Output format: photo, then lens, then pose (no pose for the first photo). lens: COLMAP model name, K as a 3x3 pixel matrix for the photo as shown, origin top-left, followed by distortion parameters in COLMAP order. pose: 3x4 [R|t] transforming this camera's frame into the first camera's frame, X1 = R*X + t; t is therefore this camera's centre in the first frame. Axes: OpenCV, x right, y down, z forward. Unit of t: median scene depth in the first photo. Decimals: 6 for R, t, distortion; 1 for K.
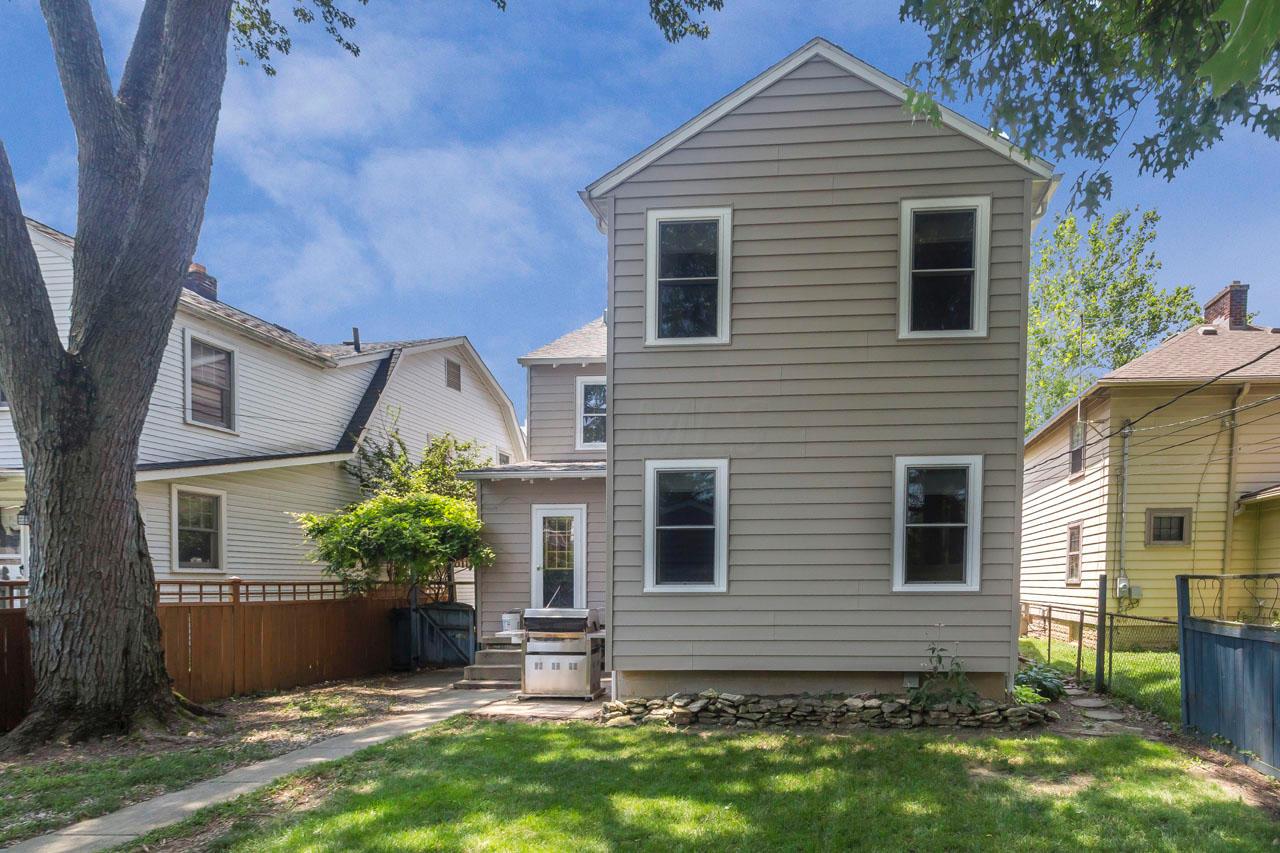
lens RADIAL K [[772.9, 0, 695.9], [0, 772.9, 498.6], [0, 0, 1]] dist [0.005814, -0.004877]
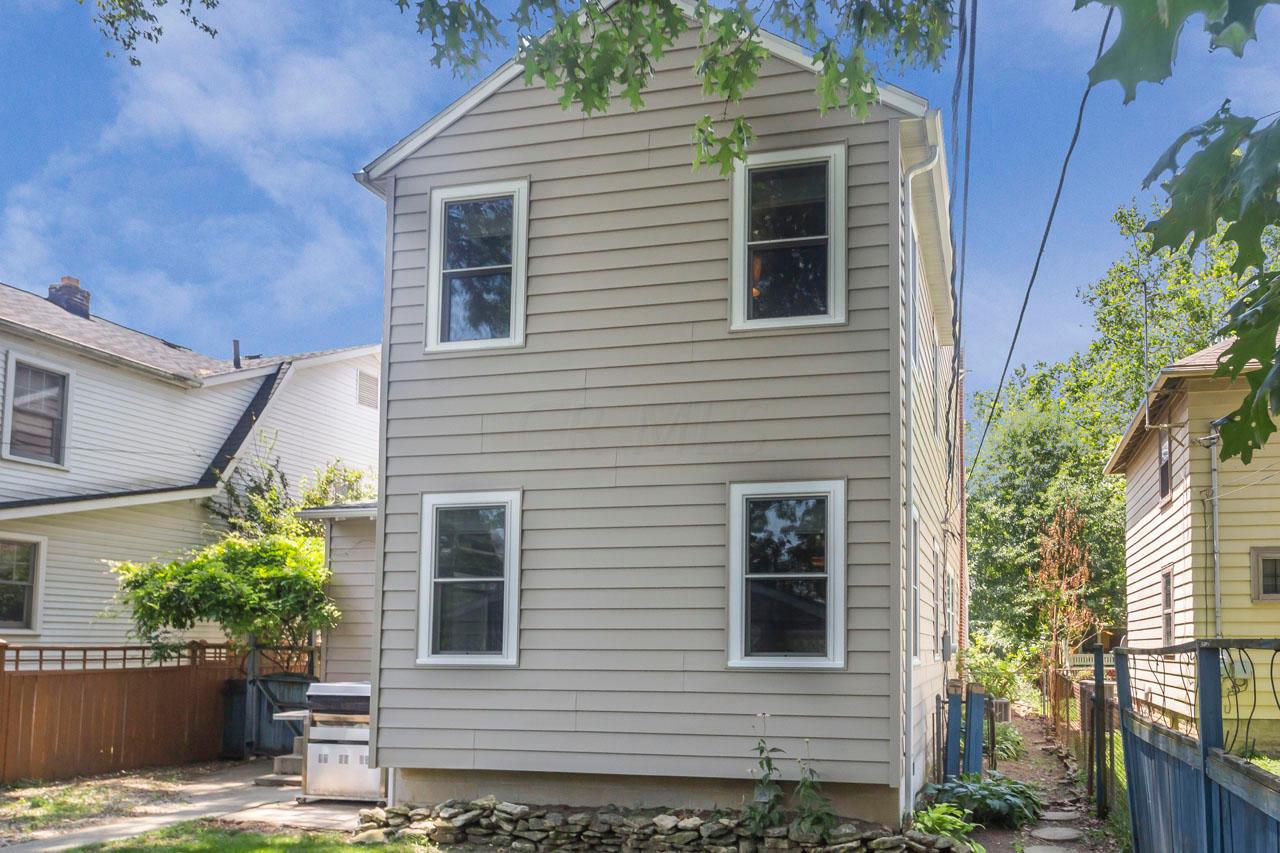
lens RADIAL K [[992.0, 0, 664.1], [0, 992.0, 418.0], [0, 0, 1]] dist [0.013687, -0.015521]
pose [[0.986789, -0.029320, -0.159333, 0.343311], [0.010422, 0.992938, -0.118172, -0.003775], [0.161673, 0.114950, 0.980127, 0.031363]]
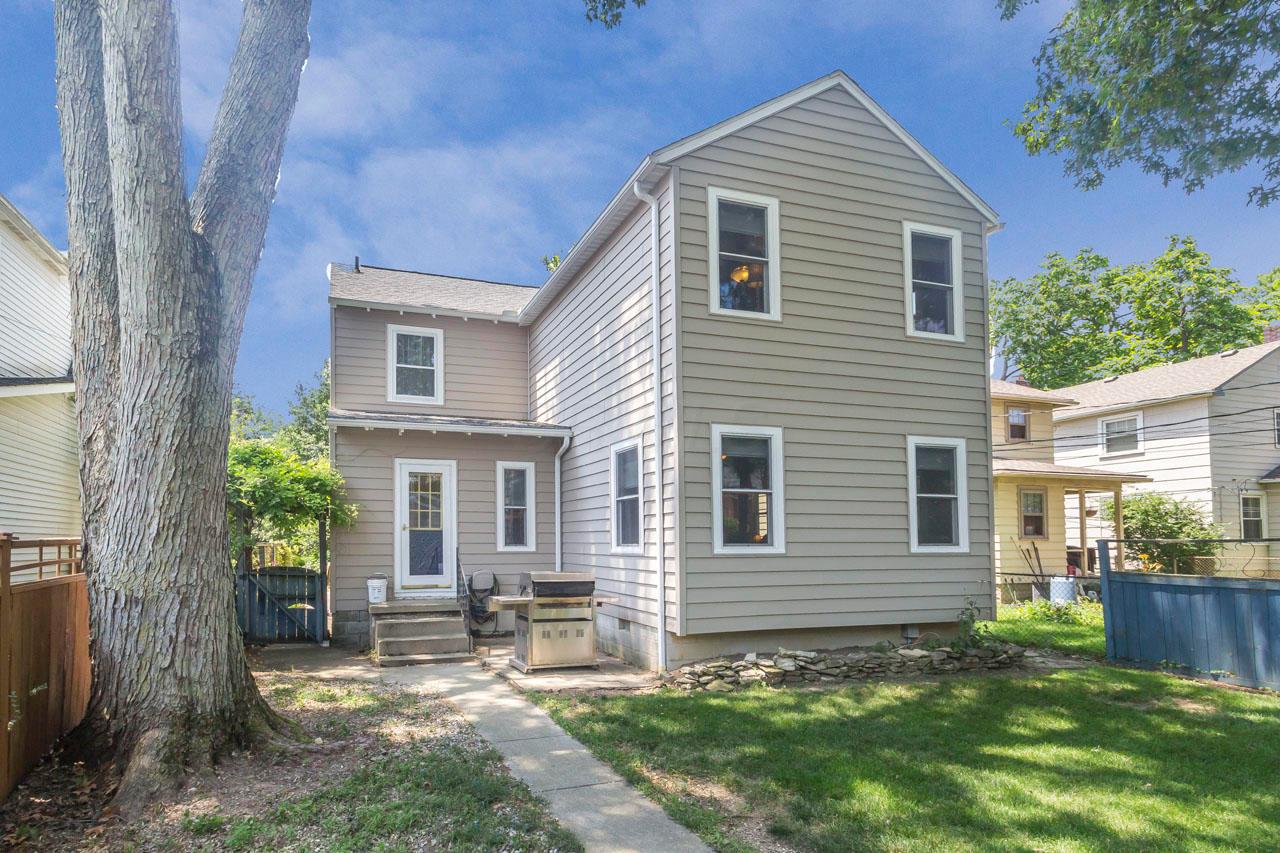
lens RADIAL K [[737.7, 0, 596.2], [0, 737.7, 412.1], [0, 0, 1]] dist [-0.000884, -0.002900]
pose [[0.916039, 0.073430, 0.394310, -0.591338], [-0.045731, 0.995809, -0.079204, 0.019801], [-0.398474, 0.054522, 0.915558, 0.166737]]
